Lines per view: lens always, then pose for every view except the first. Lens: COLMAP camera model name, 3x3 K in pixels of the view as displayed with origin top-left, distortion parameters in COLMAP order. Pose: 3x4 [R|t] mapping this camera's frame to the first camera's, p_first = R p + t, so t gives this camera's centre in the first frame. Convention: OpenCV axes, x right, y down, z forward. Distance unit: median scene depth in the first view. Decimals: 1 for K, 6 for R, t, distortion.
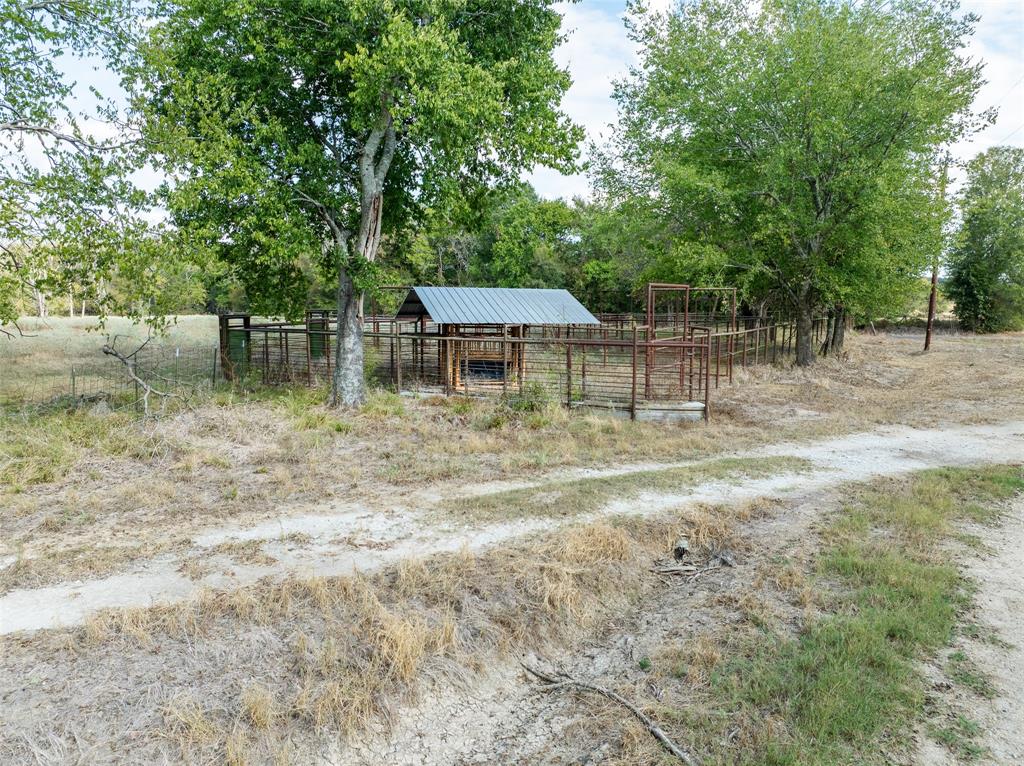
lens RADIAL K [[708.1, 0, 512.0], [0, 708.1, 383.0], [0, 0, 1]] dist [0.004400, 0.000347]
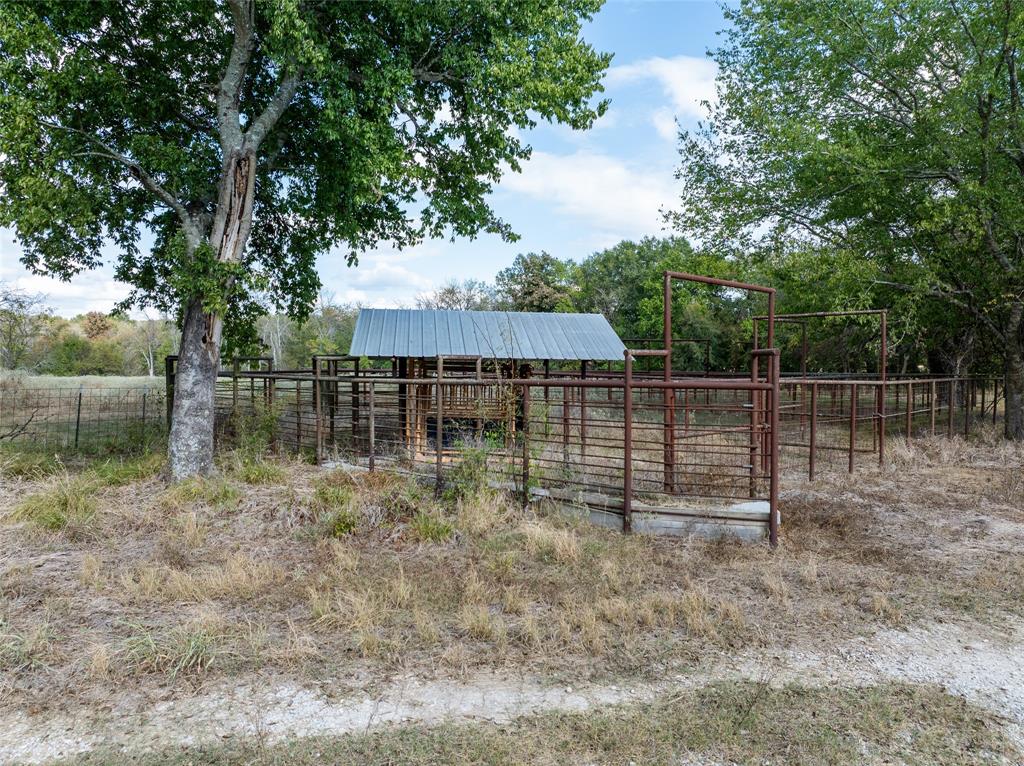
lens RADIAL K [[712.4, 0, 512.0], [0, 712.4, 383.0], [0, 0, 1]] dist [-0.034321, 0.000055]
pose [[0.969667, 0.004242, -0.244393, 0.181114], [-0.028254, 0.995092, -0.094831, -0.003275], [0.242791, 0.098860, 0.965028, 0.400458]]
